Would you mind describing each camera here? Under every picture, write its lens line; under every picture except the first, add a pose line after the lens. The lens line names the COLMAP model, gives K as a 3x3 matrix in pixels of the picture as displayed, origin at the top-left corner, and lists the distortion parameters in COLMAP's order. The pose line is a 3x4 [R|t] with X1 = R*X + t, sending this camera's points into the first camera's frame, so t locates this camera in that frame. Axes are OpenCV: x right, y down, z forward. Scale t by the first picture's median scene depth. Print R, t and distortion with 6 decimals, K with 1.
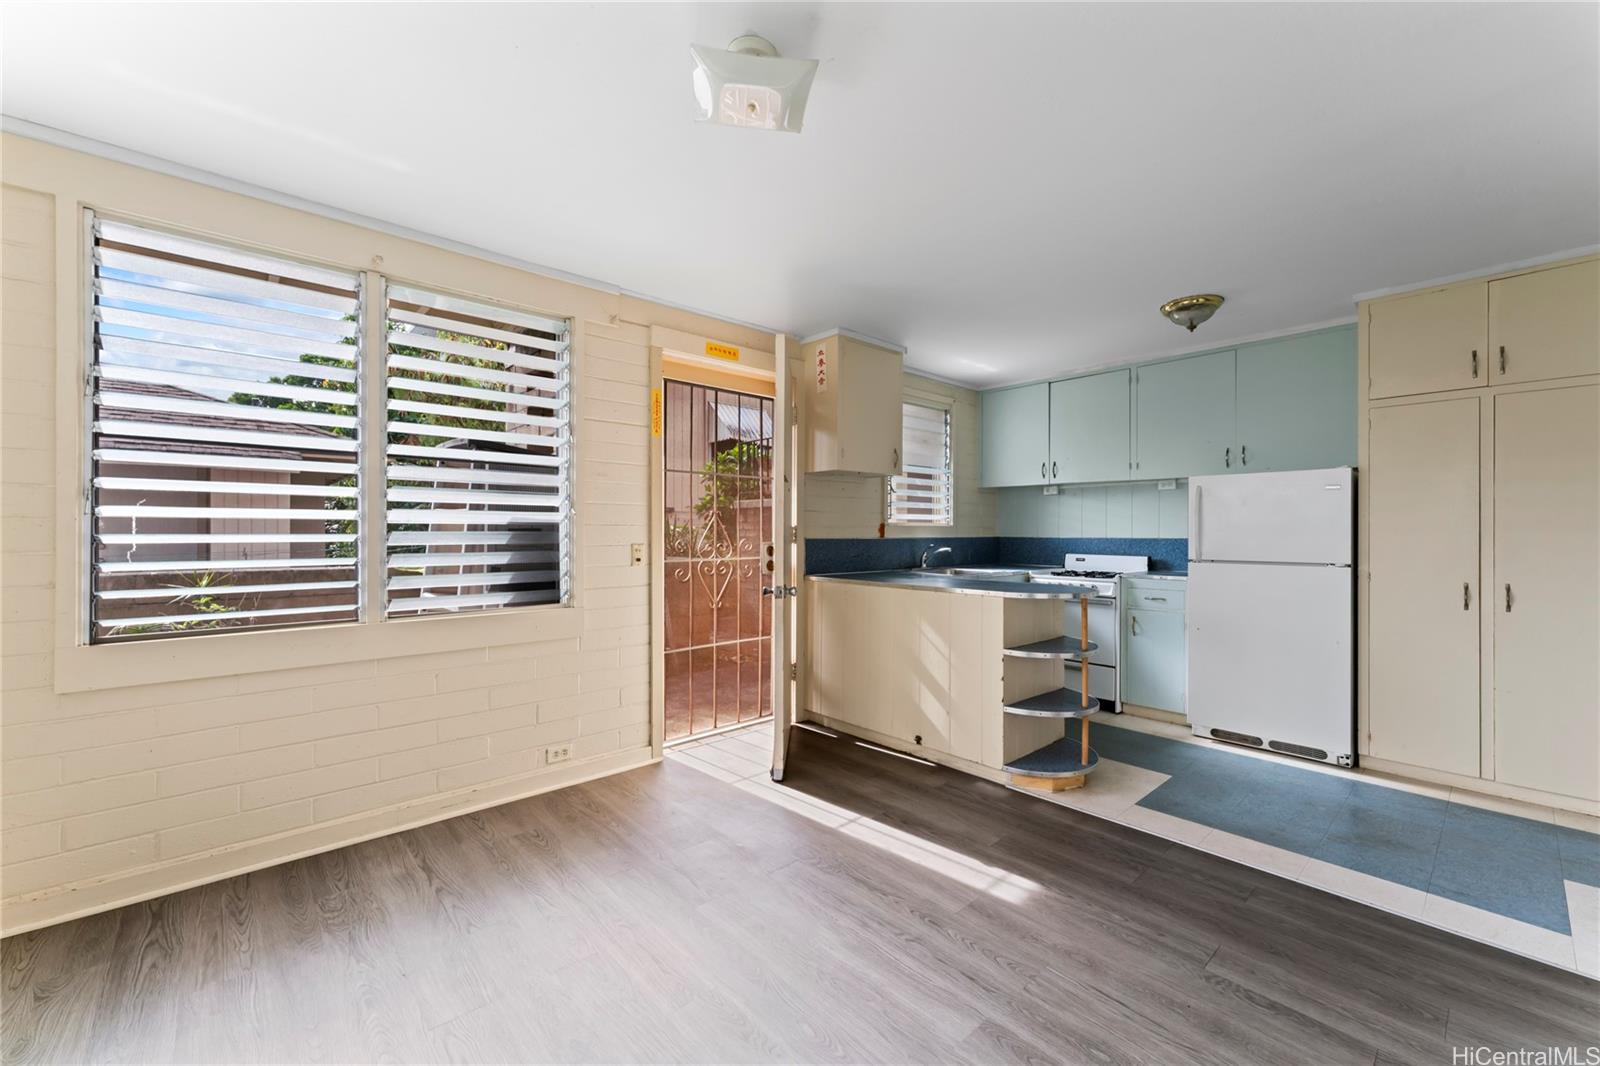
lens RADIAL K [[636.9, 0, 798.3], [0, 636.9, 530.8], [0, 0, 1]] dist [0.002797, 0.000228]
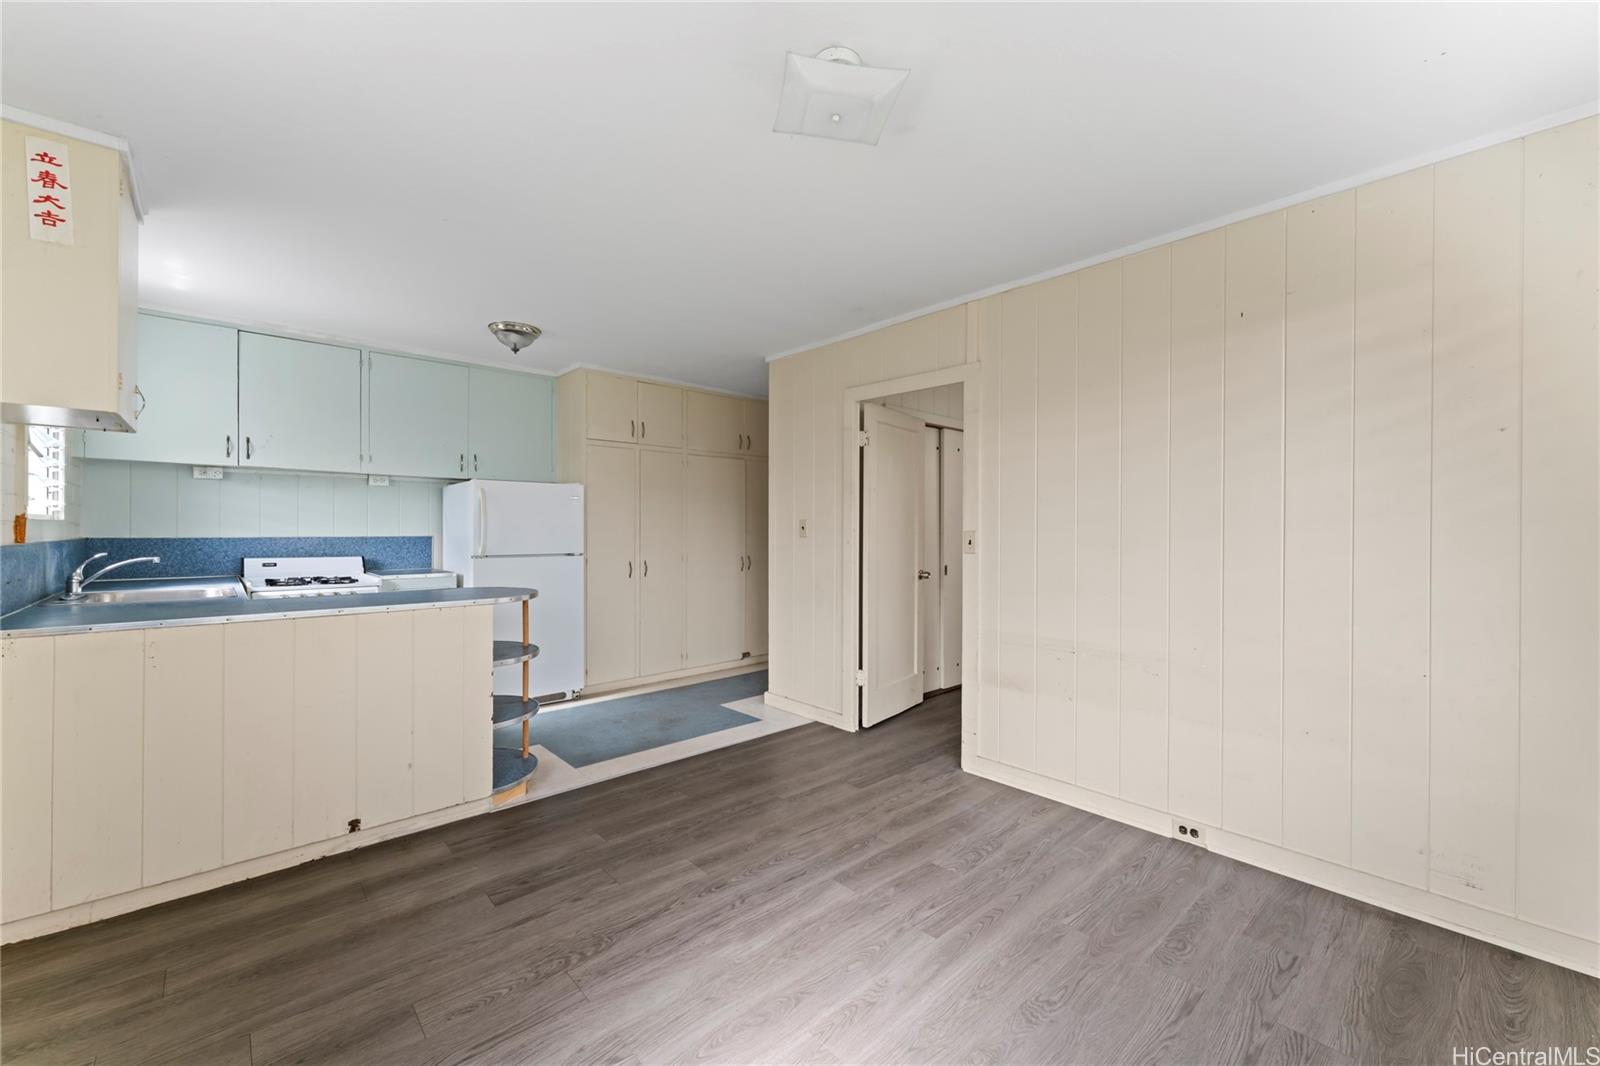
lens RADIAL K [[636.9, 0, 796.4], [0, 636.9, 530.3], [0, 0, 1]] dist [0.002797, 0.000228]
pose [[-0.004595, -0.003935, 0.999982, -0.616273], [-0.005088, 0.999979, 0.003912, -0.007017], [-0.999976, -0.005070, -0.004615, 0.602603]]
